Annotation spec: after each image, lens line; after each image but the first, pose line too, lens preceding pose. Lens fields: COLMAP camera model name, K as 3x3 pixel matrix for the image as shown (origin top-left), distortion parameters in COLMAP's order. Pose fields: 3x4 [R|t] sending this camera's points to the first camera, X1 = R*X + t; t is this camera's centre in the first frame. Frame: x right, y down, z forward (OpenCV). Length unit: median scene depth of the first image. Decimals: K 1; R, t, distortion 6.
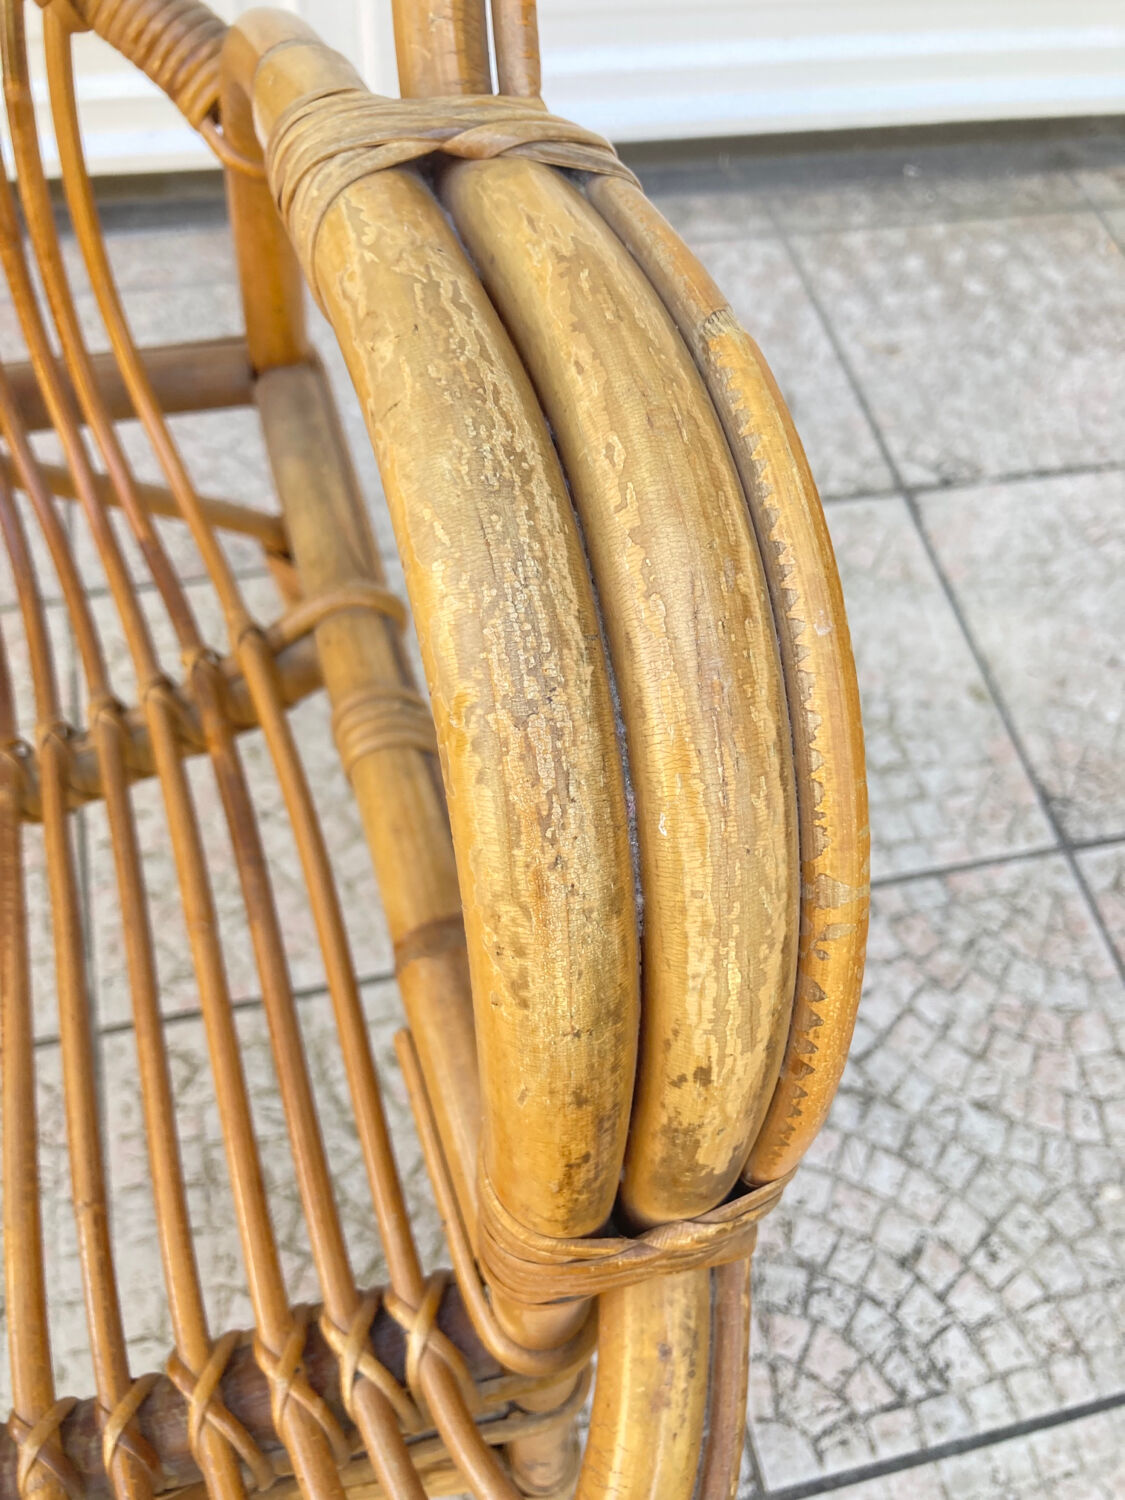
lens RADIAL K [[1266.5, 0, 562.8], [0, 1266.5, 749.2], [0, 0, 1]] dist [-0.023243, 0.019639]
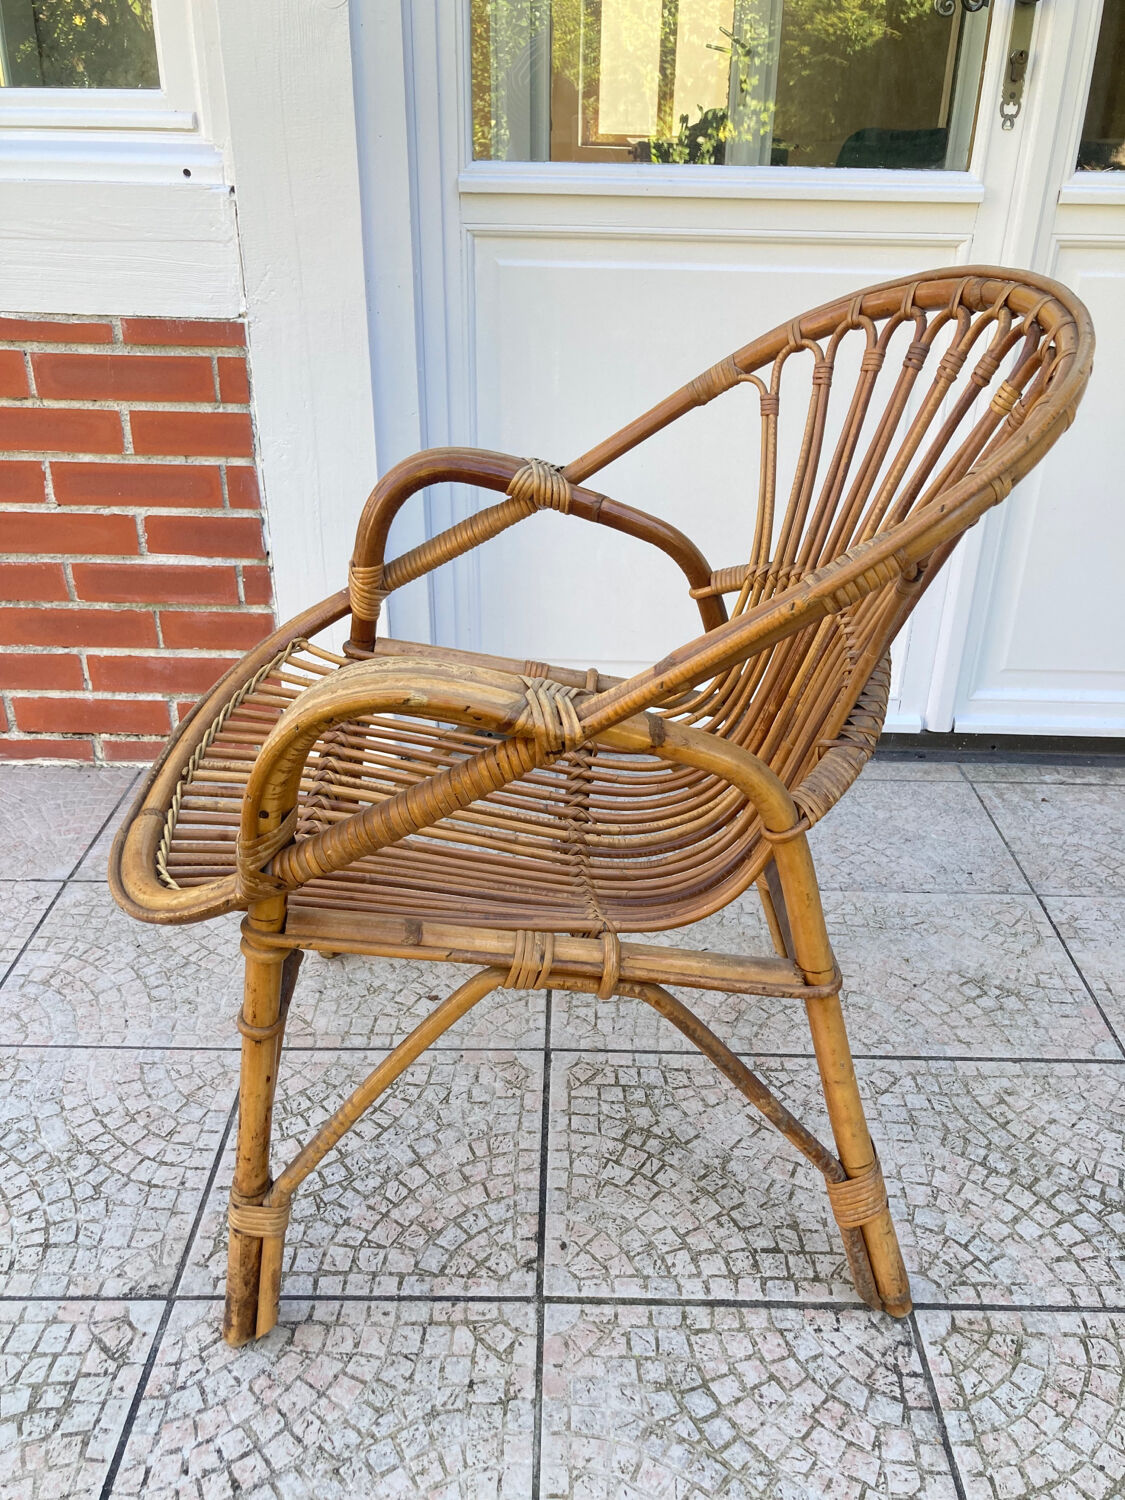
lens RADIAL K [[1252.1, 0, 569.9], [0, 1252.1, 756.8], [0, 0, 1]] dist [-0.006197, 0.024290]
pose [[0.972730, 0.054776, -0.225378, -0.372316], [-0.169028, 0.832812, -0.527118, 0.908874], [0.158824, 0.550839, 0.819360, -0.819303]]
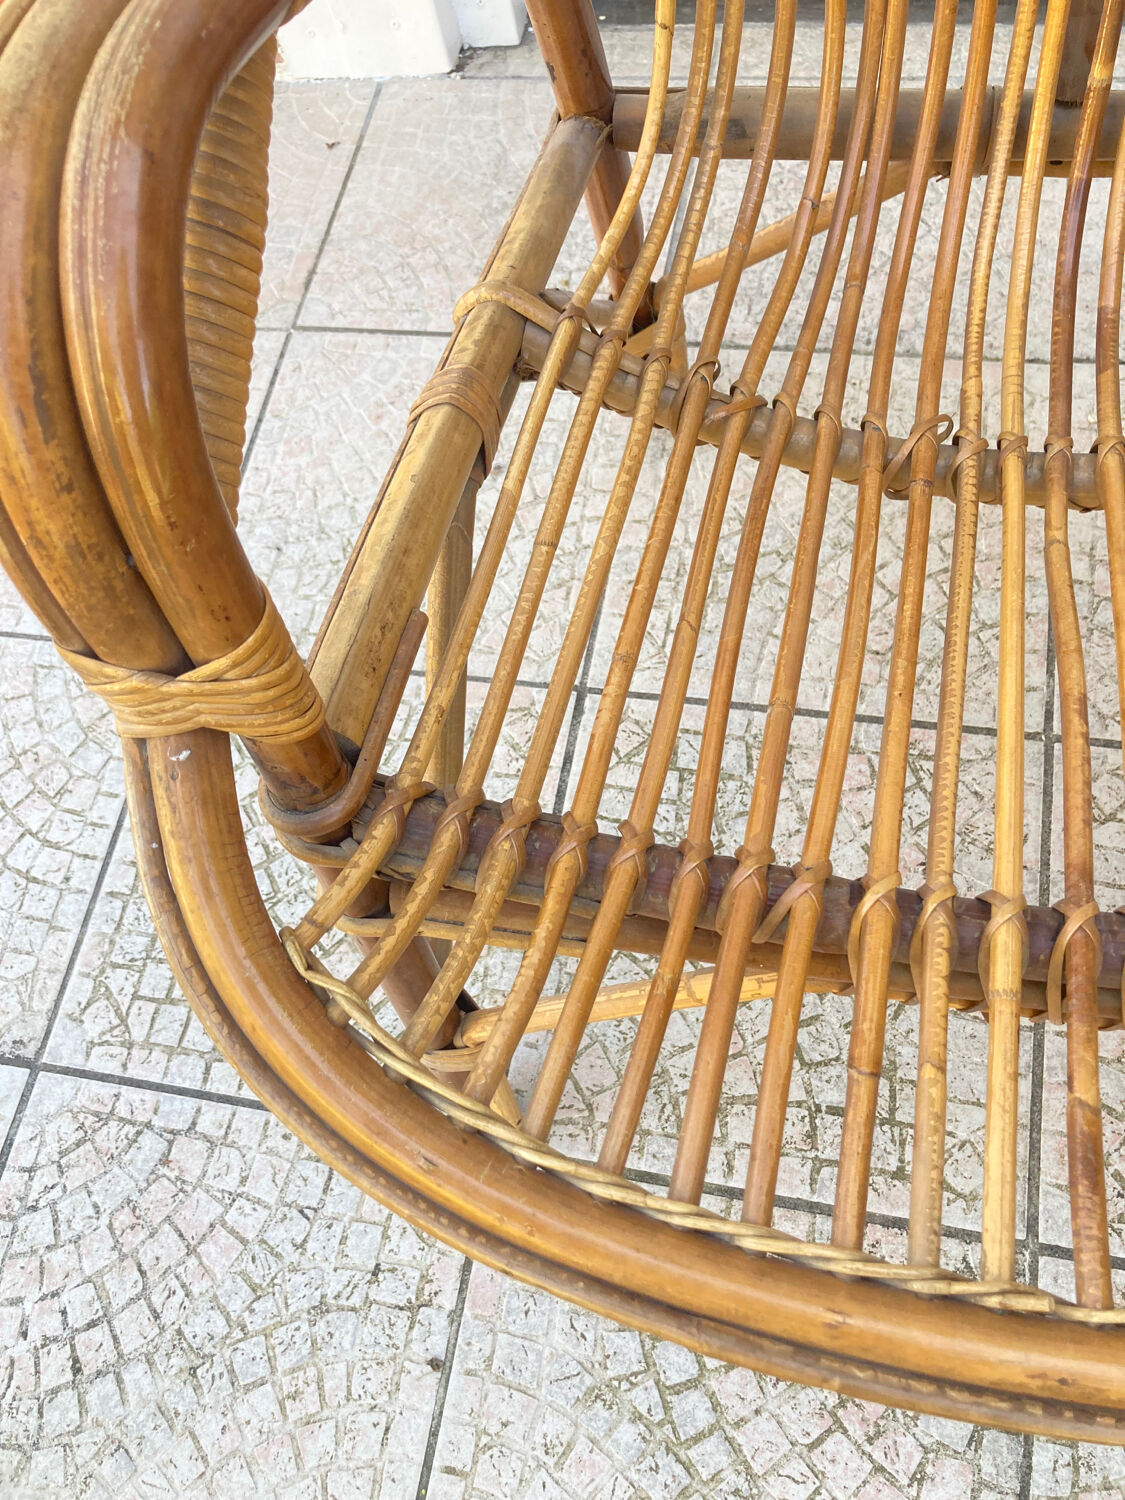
lens RADIAL K [[1252.1, 0, 575.8], [0, 1252.1, 735.9], [0, 0, 1]] dist [-0.006197, 0.024290]
pose [[0.895662, 0.270124, -0.353302, -0.361732], [-0.236955, 0.962110, 0.134891, 0.175730], [0.376353, -0.037100, 0.925733, -0.192495]]
